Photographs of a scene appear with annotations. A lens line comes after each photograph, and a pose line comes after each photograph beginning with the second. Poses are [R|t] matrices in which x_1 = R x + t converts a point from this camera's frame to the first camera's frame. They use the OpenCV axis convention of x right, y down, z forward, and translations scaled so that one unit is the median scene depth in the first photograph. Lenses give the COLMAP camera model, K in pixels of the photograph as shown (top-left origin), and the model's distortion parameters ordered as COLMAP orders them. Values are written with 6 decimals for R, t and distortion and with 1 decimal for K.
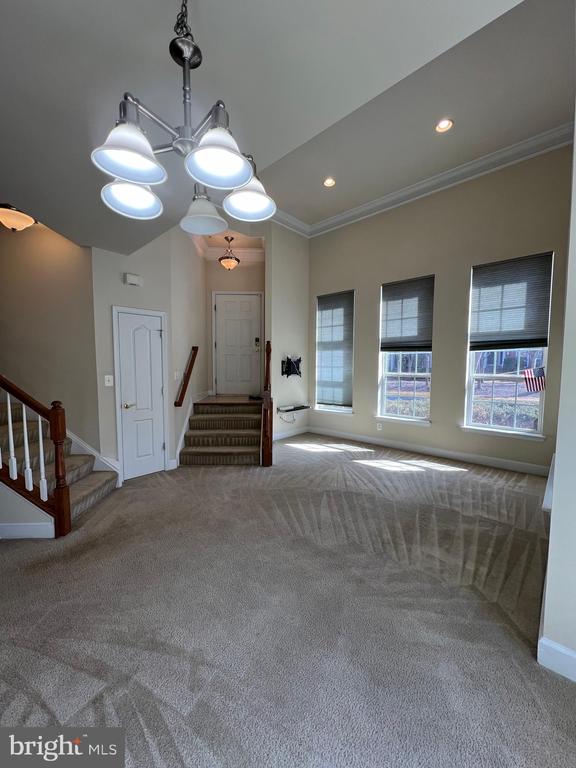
lens RADIAL K [[304.6, 0, 289.5], [0, 304.6, 384.3], [0, 0, 1]] dist [-0.003797, 0.001040]
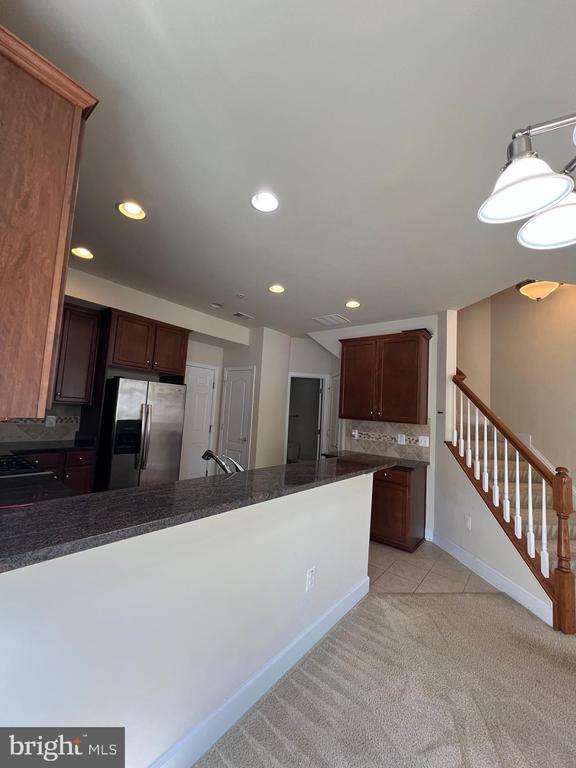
lens RADIAL K [[304.6, 0, 285.2], [0, 304.6, 384.5], [0, 0, 1]] dist [-0.003797, 0.001040]
pose [[0.067412, -0.080592, -0.994465, 0.088622], [-0.125735, 0.988100, -0.088600, -0.004976], [0.989771, 0.131012, 0.056476, 0.108067]]
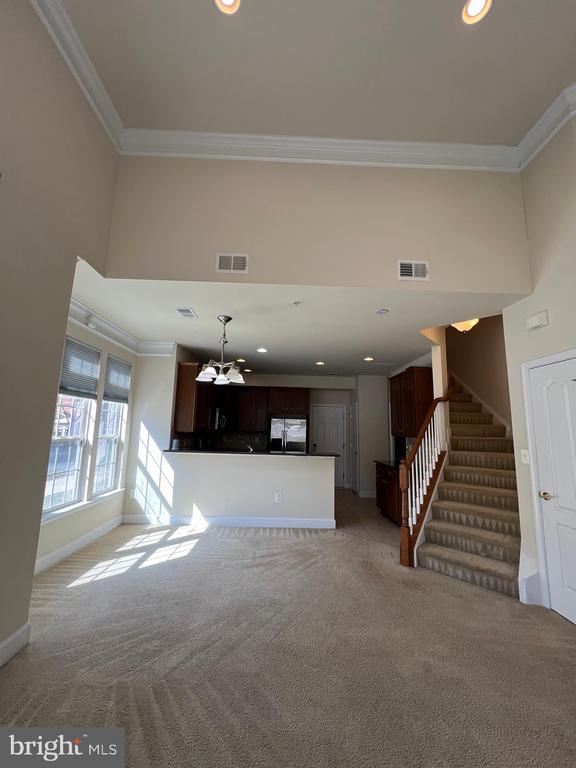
lens RADIAL K [[304.6, 0, 288.1], [0, 304.6, 389.2], [0, 0, 1]] dist [-0.003797, 0.001040]
pose [[-0.715510, -0.106222, -0.690479, 0.598362], [-0.067968, 0.994269, -0.082524, -0.111887], [0.695288, -0.012116, -0.718629, 1.617799]]
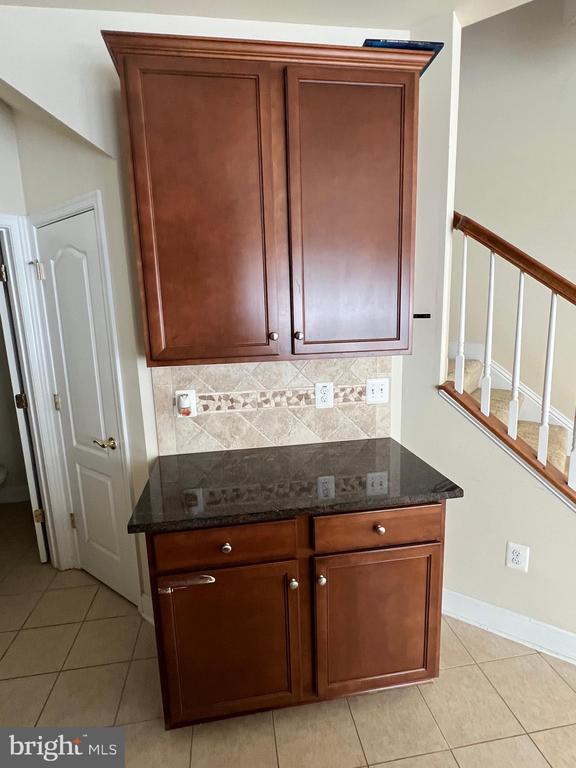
lens RADIAL K [[403.5, 0, 285.5], [0, 403.5, 385.8], [0, 0, 1]] dist [0.002202, 0.000360]
pose [[0.780972, 0.084883, -0.618771, -1.020404], [-0.007925, 0.991989, 0.126079, -0.056374], [0.624516, -0.093560, 0.775388, 0.170655]]
